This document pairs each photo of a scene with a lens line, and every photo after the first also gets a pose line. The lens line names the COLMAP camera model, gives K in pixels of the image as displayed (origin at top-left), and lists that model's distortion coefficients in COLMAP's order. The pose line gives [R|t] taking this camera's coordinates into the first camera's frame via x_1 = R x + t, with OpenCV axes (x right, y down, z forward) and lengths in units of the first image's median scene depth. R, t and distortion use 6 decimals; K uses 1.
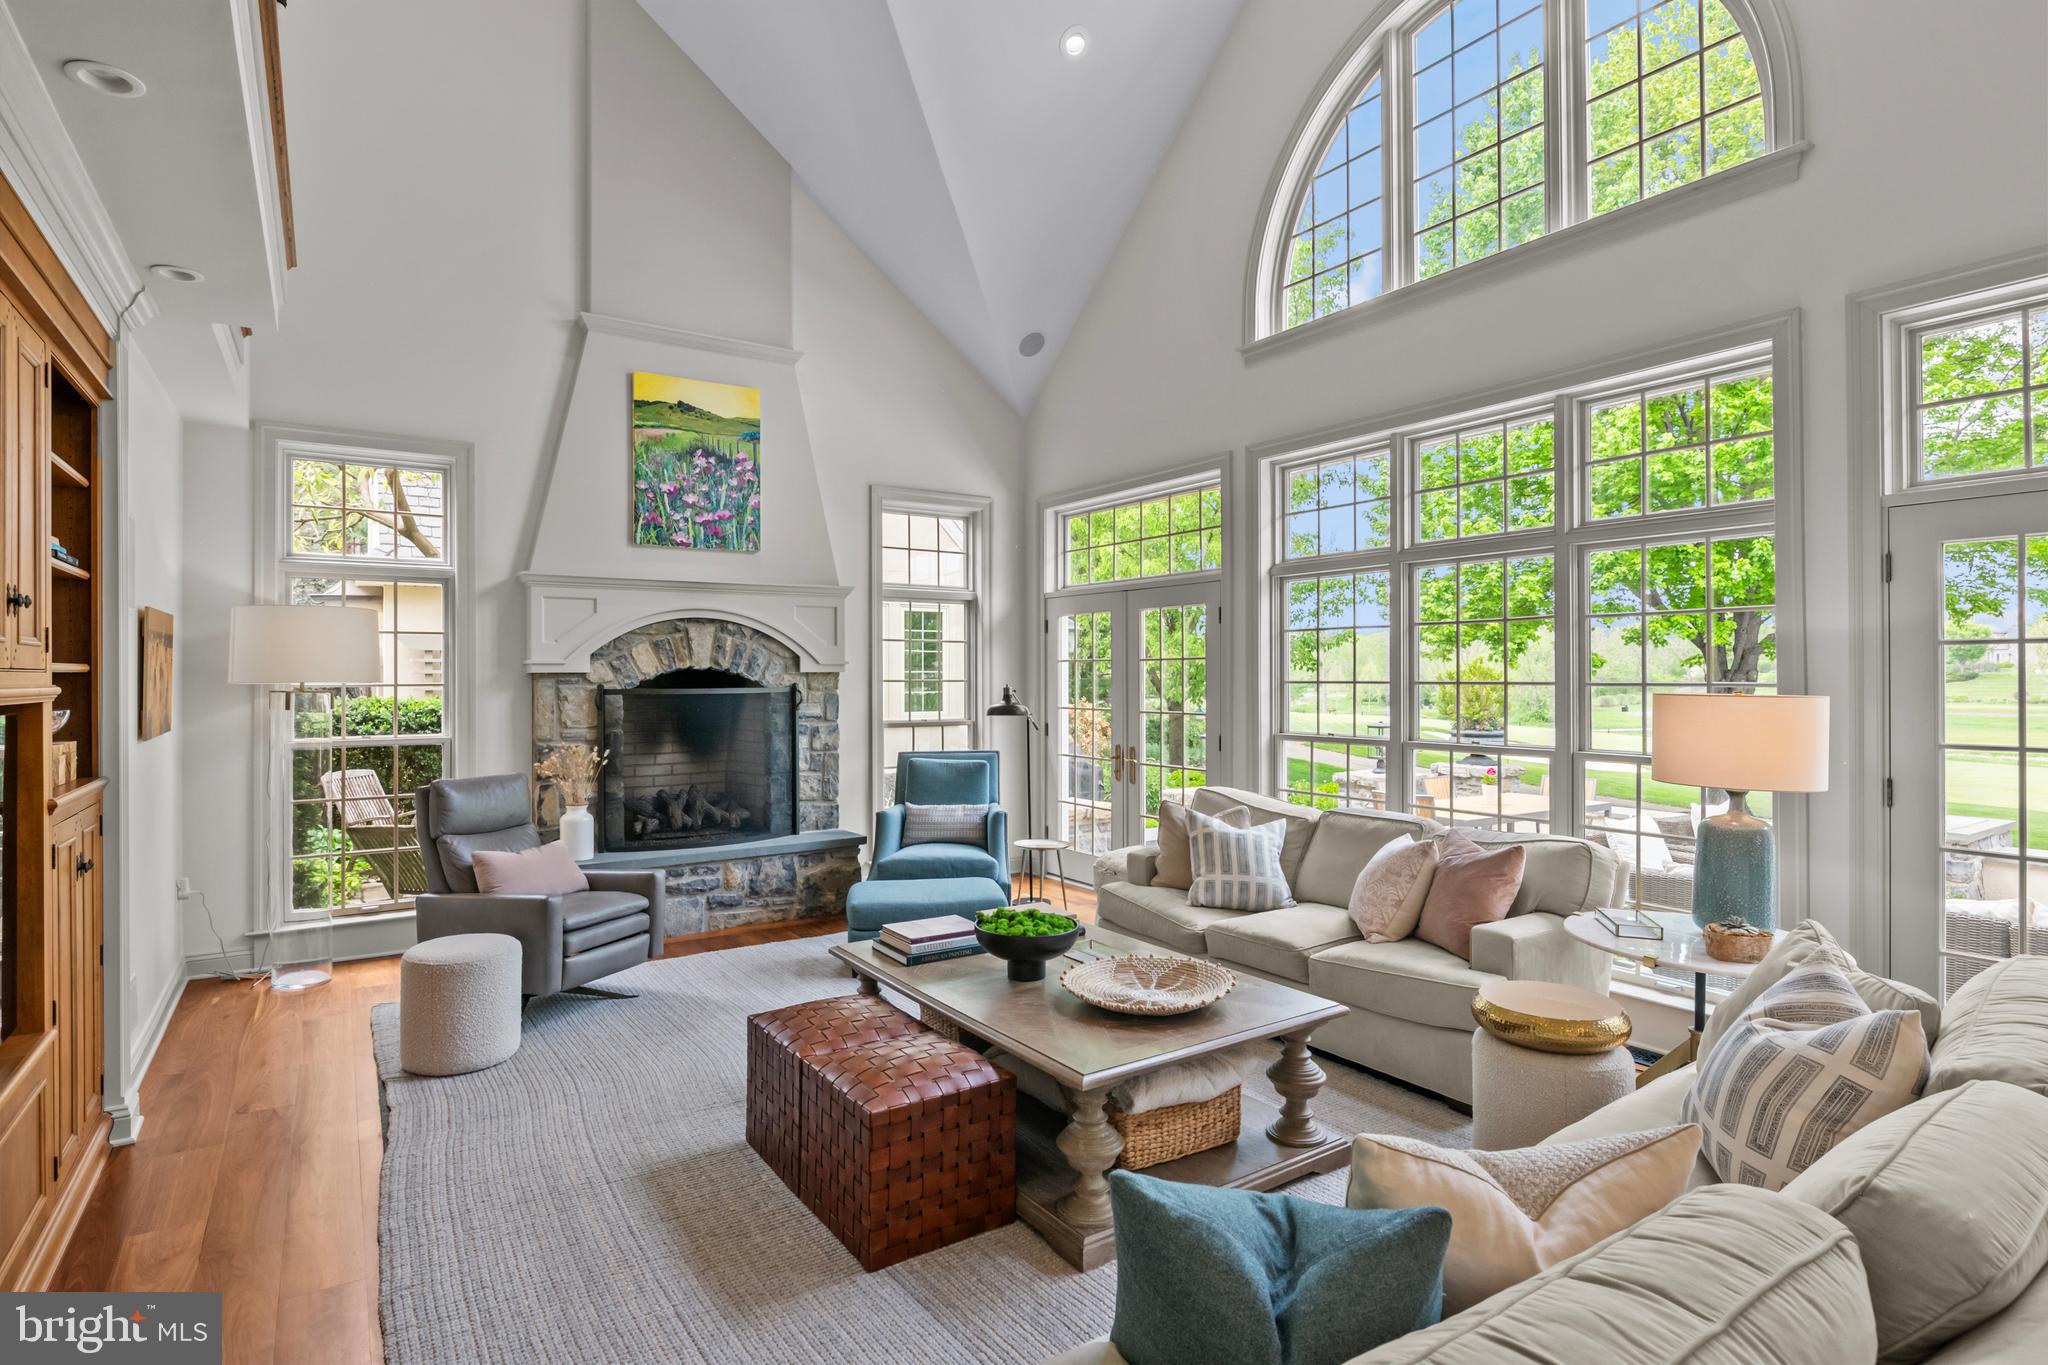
lens RADIAL K [[1031.6, 0, 1025.9], [0, 1031.6, 674.8], [0, 0, 1]] dist [0.001933, -0.005715]
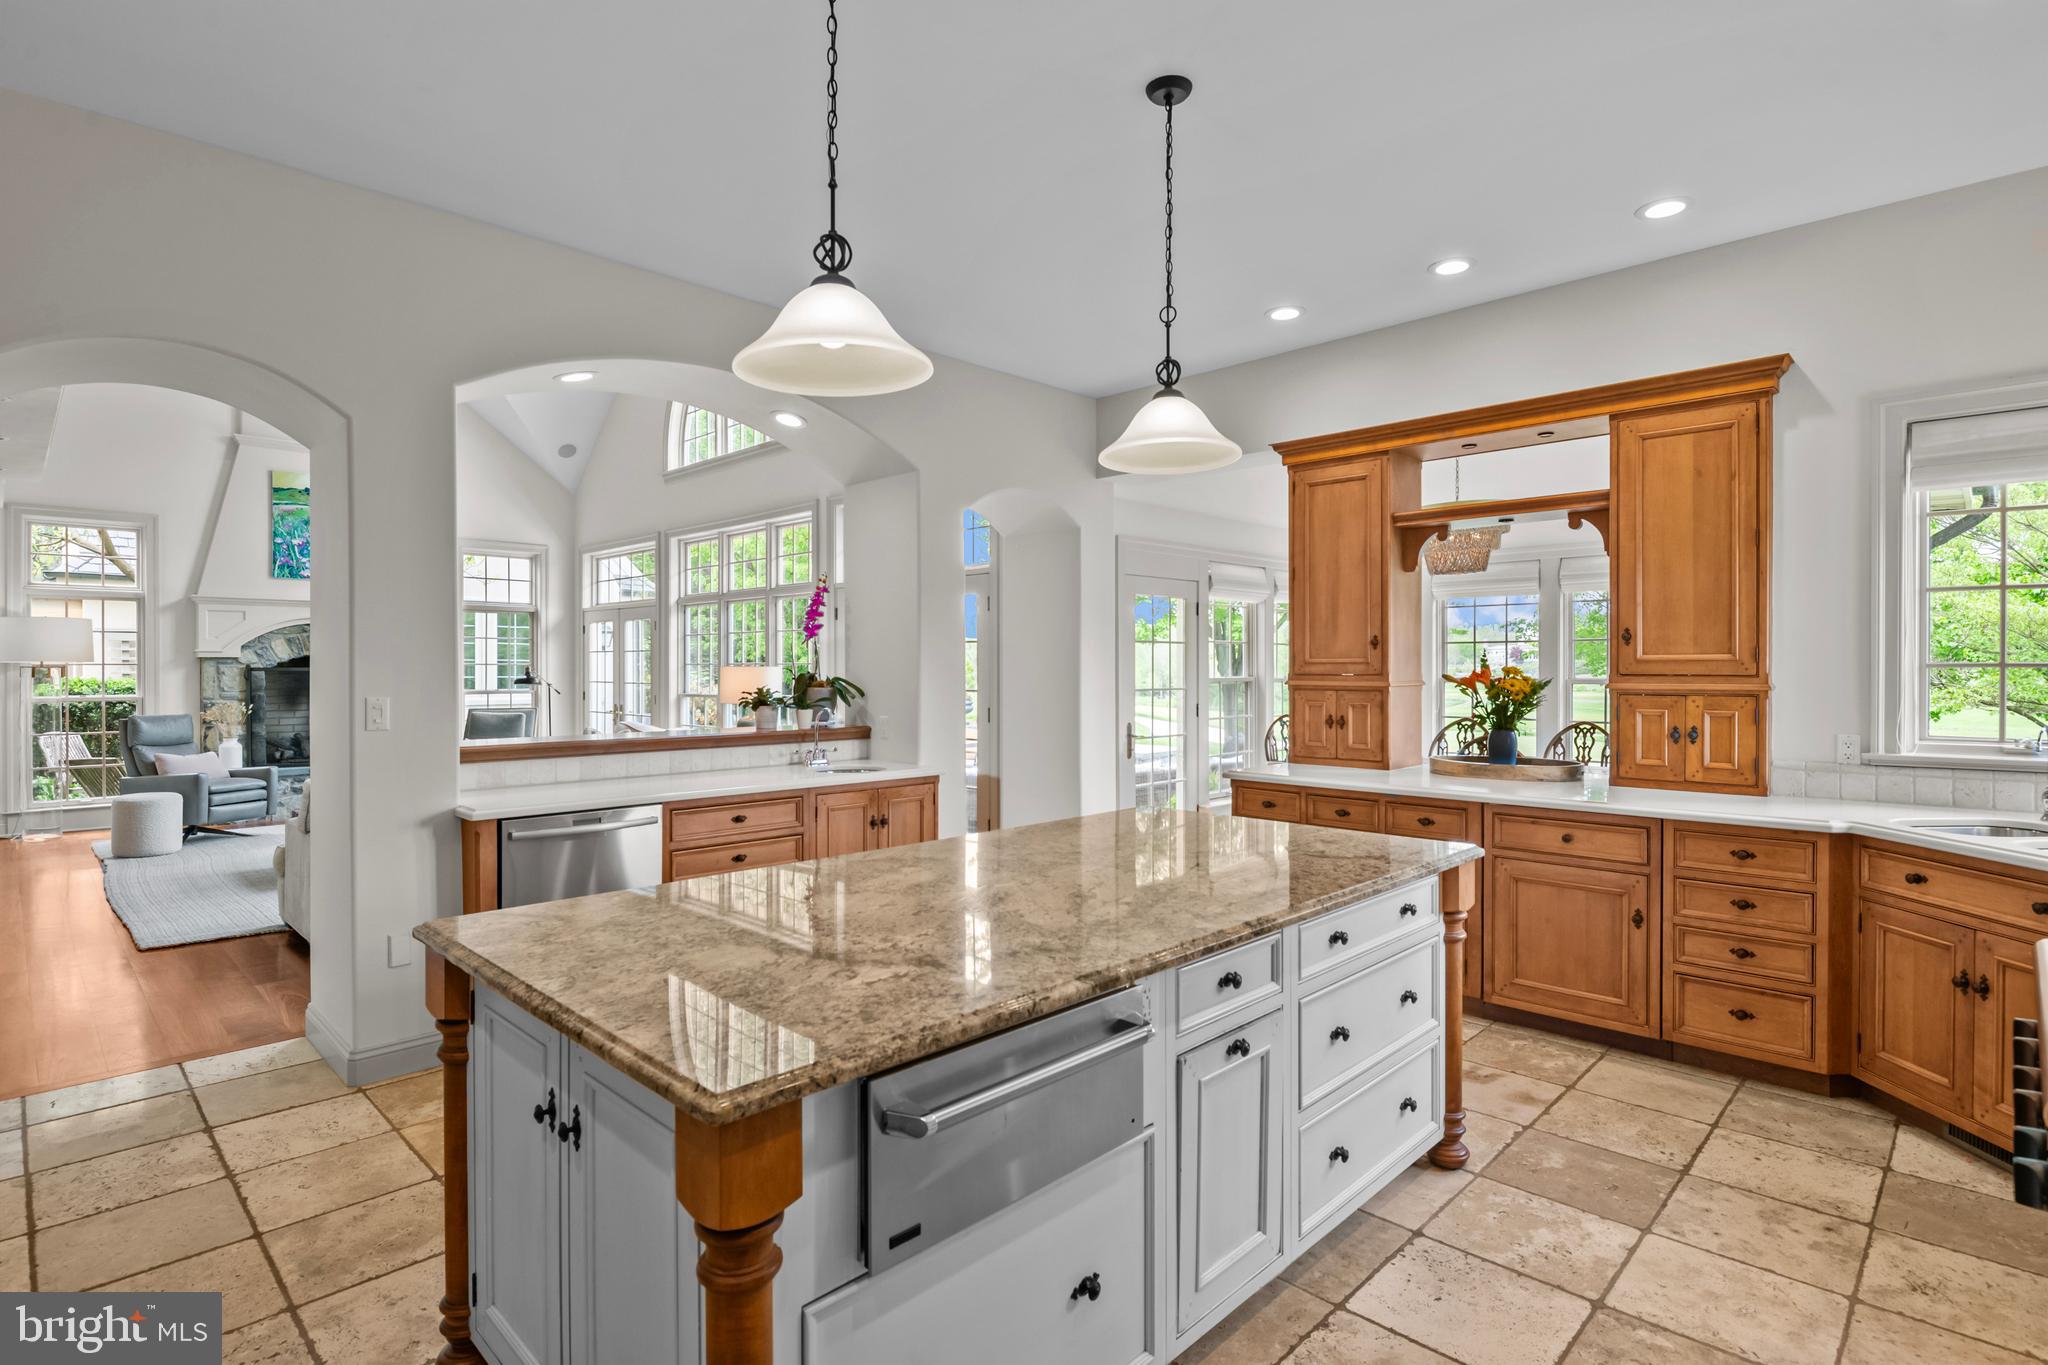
lens RADIAL K [[1031.6, 0, 1035.3], [0, 1031.6, 672.6], [0, 0, 1]] dist [0.001933, -0.005715]
pose [[0.979693, 0.003100, 0.200482, 0.478145], [-0.003903, 0.999986, 0.003614, 0.011601], [-0.200468, -0.004323, 0.979691, -0.839927]]
